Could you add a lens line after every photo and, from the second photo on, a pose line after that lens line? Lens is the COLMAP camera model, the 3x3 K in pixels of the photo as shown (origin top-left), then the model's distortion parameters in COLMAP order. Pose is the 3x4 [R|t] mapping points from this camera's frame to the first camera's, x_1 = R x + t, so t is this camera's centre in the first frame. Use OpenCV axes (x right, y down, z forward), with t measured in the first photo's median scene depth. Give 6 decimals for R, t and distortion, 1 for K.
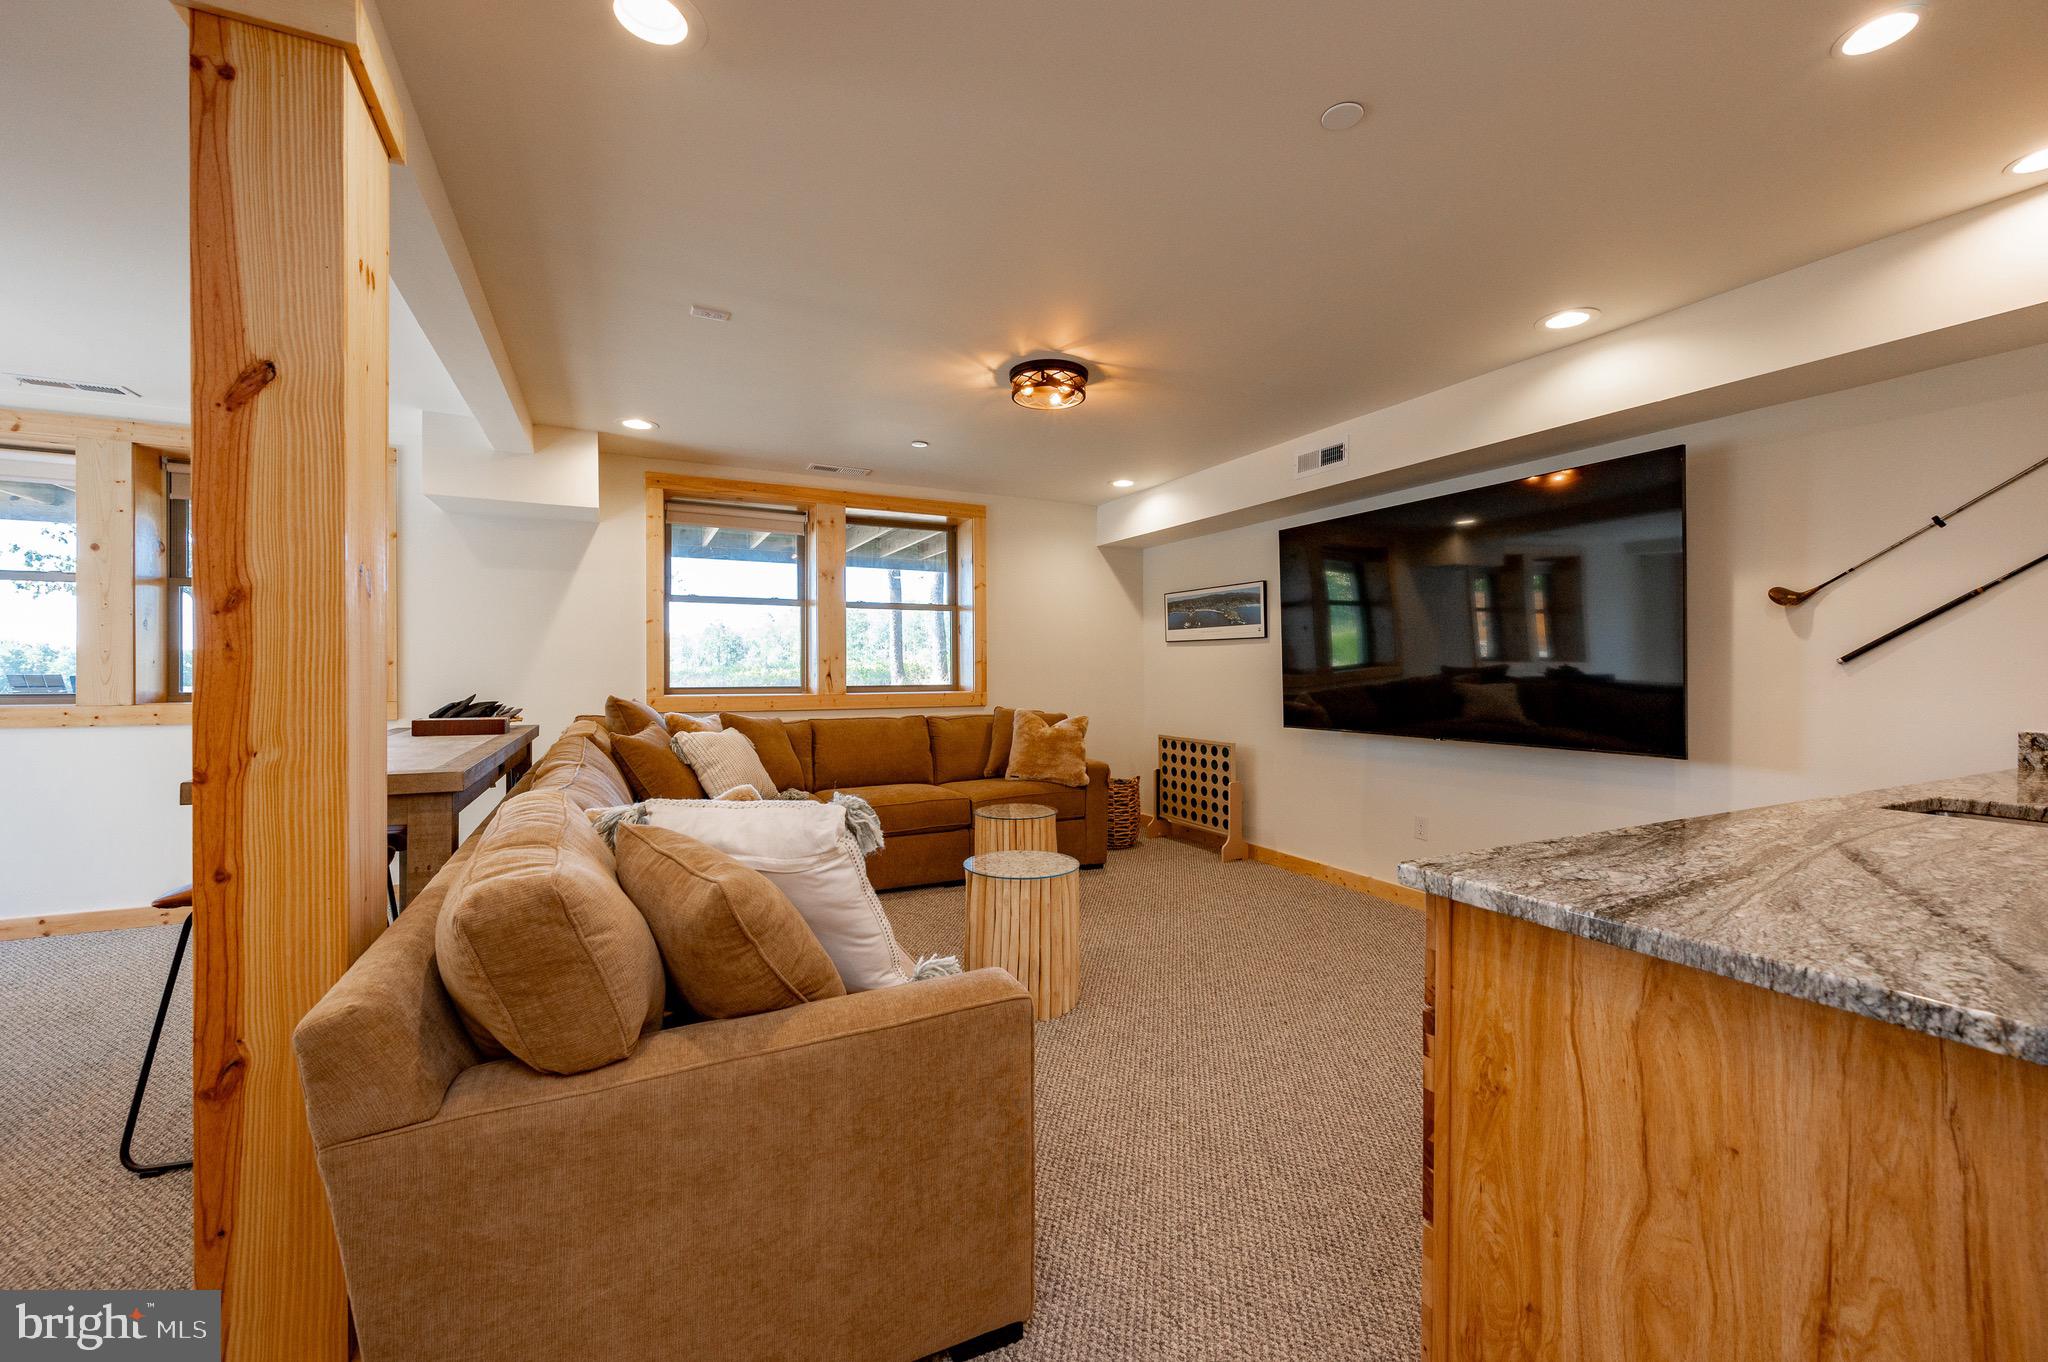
lens RADIAL K [[816.4, 0, 1044.1], [0, 816.4, 675.9], [0, 0, 1]] dist [-0.000282, 0.000251]
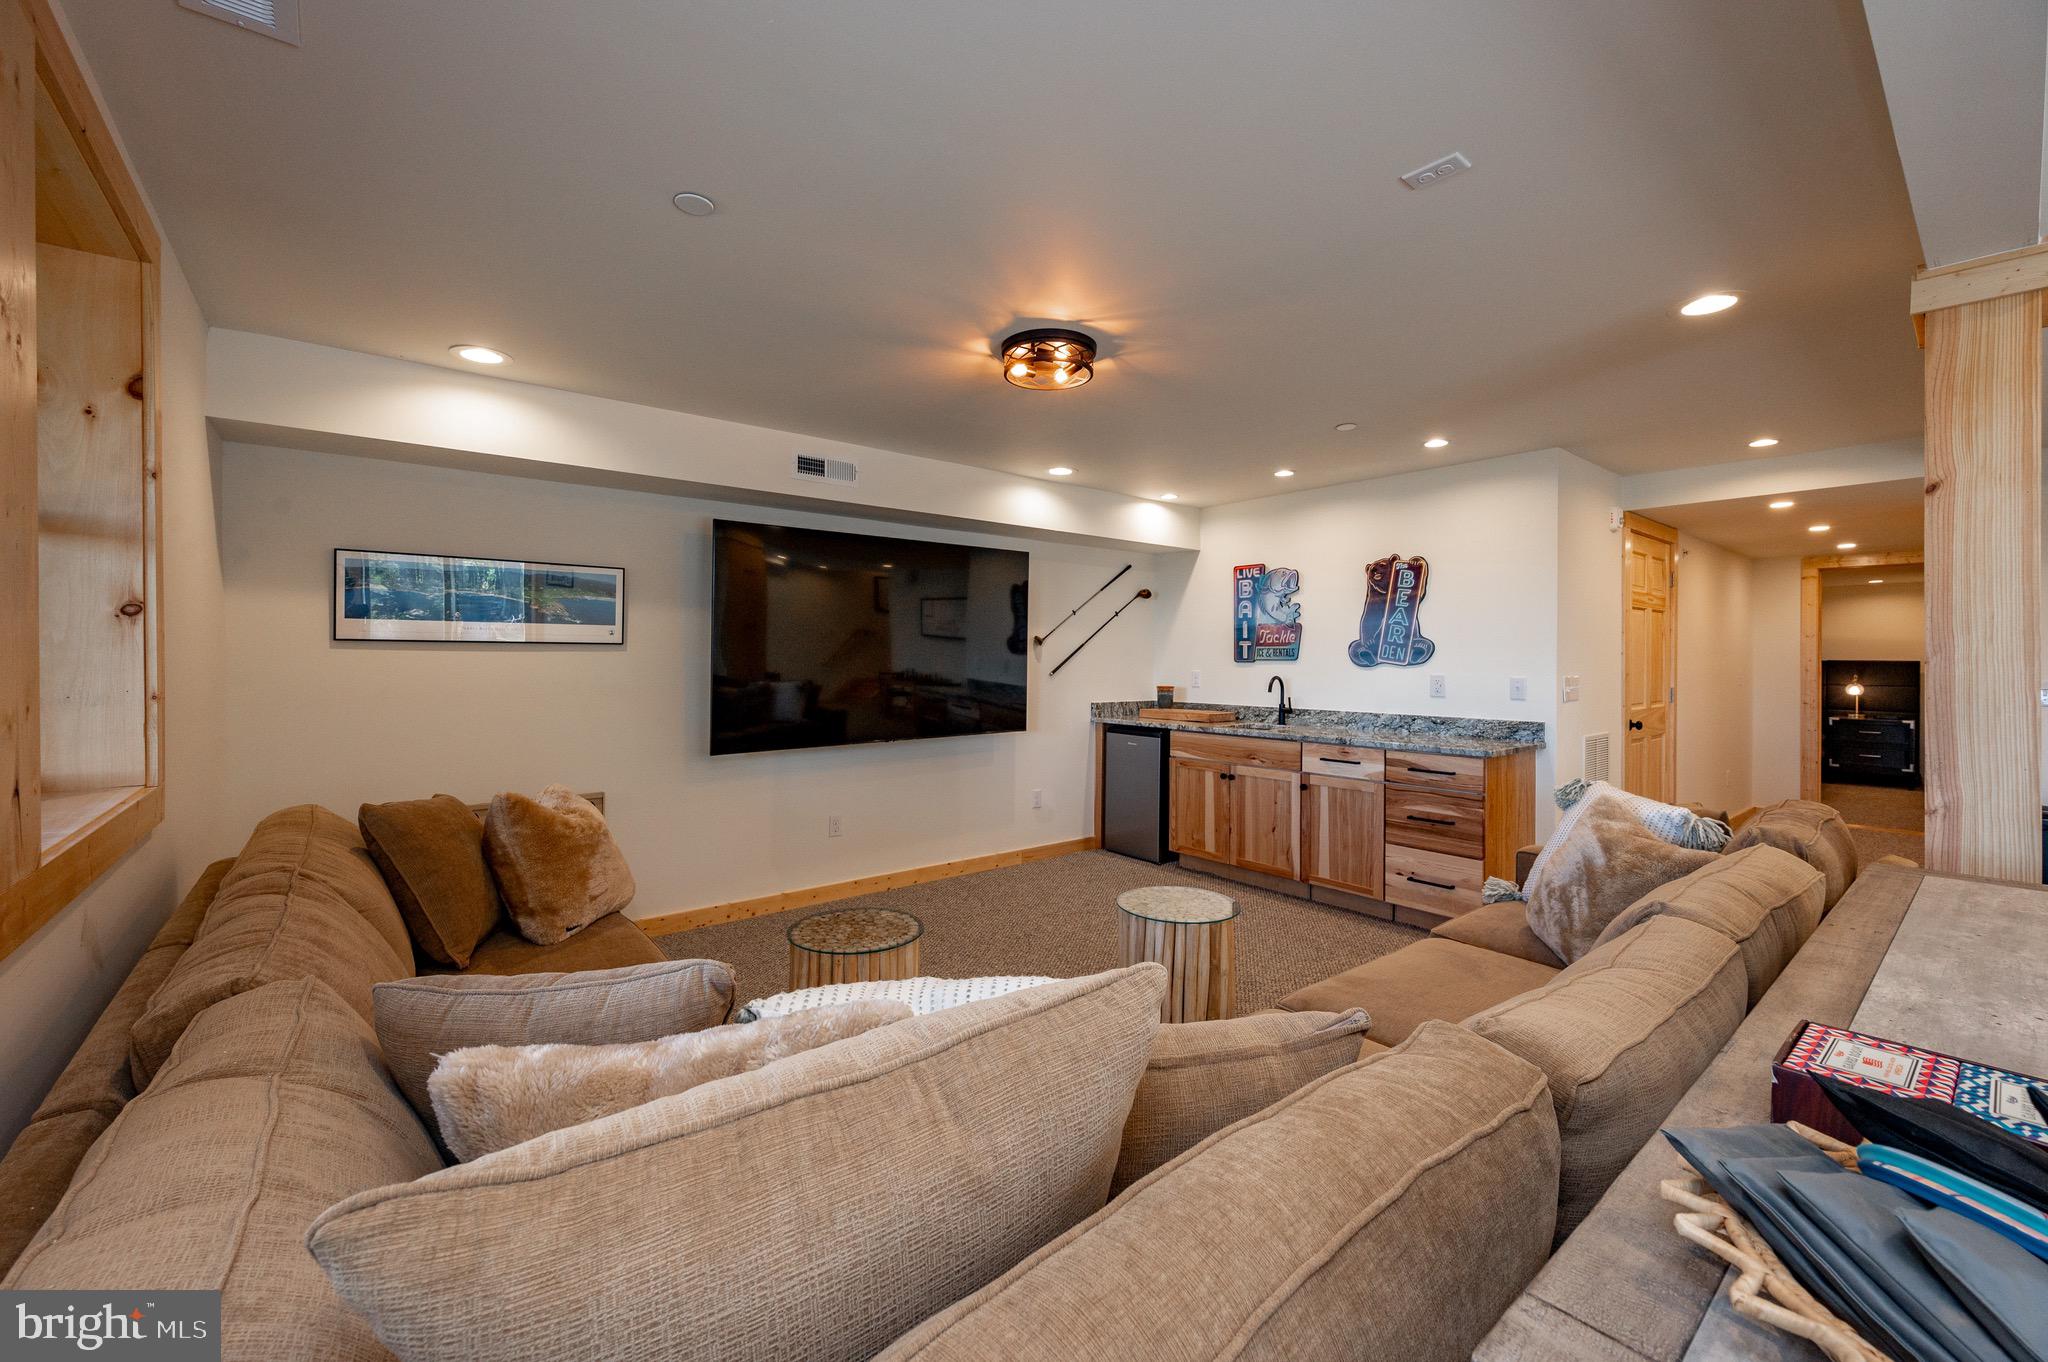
lens RADIAL K [[821.1, 0, 1035.7], [0, 821.1, 658.4], [0, 0, 1]] dist [-0.000715, -0.000014]
pose [[-0.214015, -0.003704, 0.976823, -0.832349], [0.002473, 0.999988, 0.004333, -0.053163], [-0.976827, 0.003343, -0.214003, 1.186285]]
